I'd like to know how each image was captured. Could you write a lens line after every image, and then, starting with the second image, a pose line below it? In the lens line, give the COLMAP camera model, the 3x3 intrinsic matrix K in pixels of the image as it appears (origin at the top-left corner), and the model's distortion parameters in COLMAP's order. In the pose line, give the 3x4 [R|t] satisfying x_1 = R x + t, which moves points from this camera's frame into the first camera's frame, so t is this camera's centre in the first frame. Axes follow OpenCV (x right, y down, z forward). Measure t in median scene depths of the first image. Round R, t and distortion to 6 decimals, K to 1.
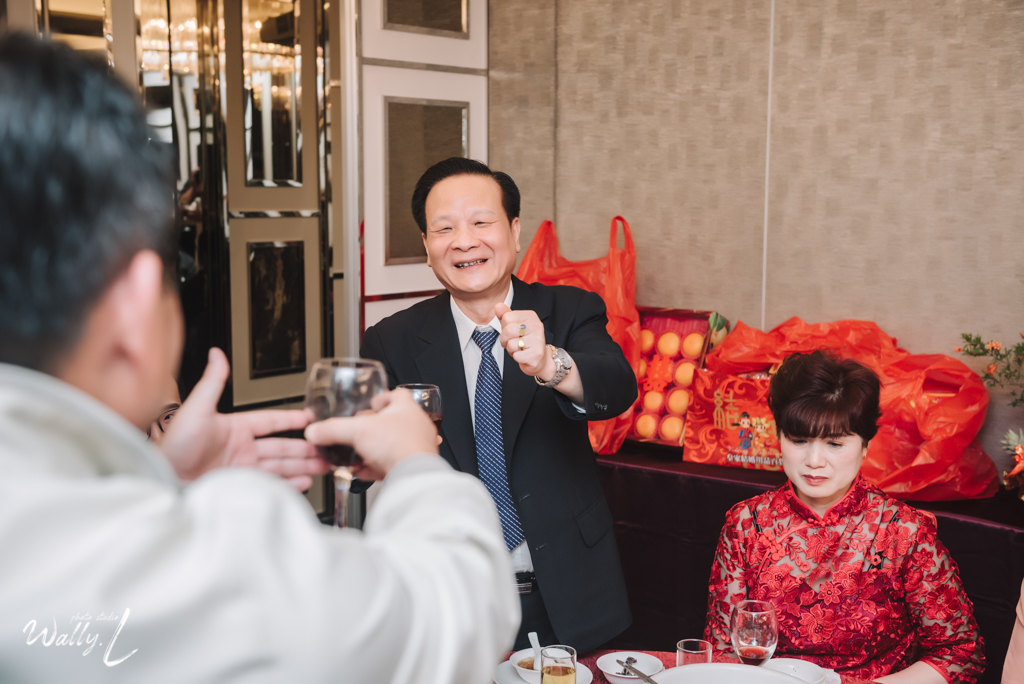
lens RADIAL K [[1369.0, 0, 511.9], [0, 1369.0, 339.6], [0, 0, 1]] dist [0.113498, 0.000000]
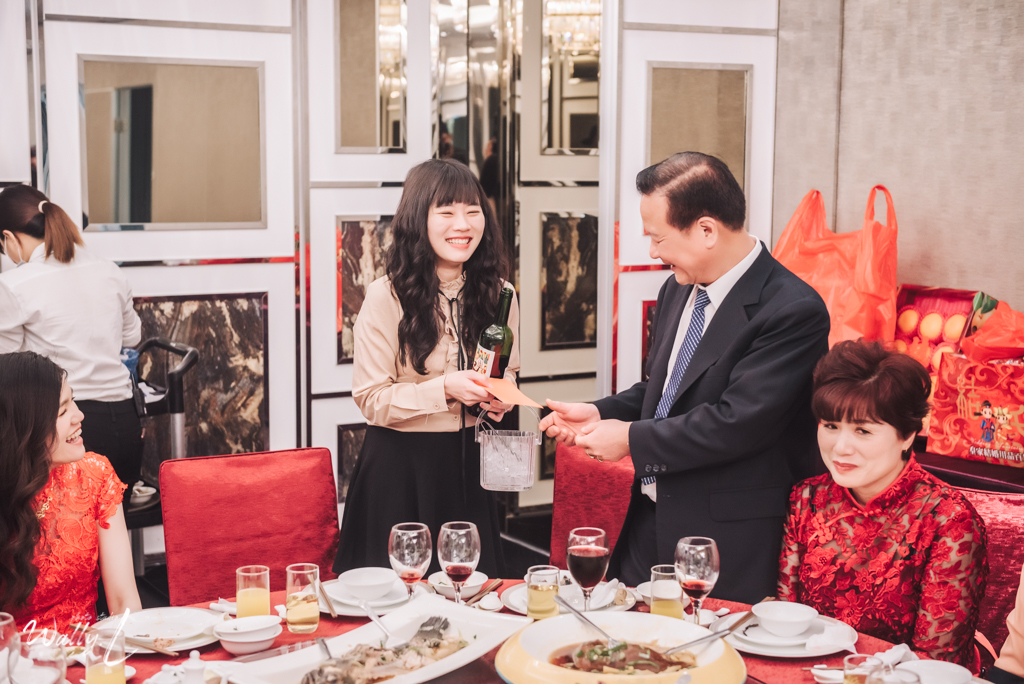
lens RADIAL K [[1720.3, 0, 512.2], [0, 1720.3, 344.8], [0, 0, 1]] dist [0.124996, 0.000000]
pose [[0.927205, 0.041926, -0.372200, 0.283036], [-0.043903, 0.999031, 0.003167, 0.024104], [0.371972, 0.013405, 0.928147, -0.171325]]
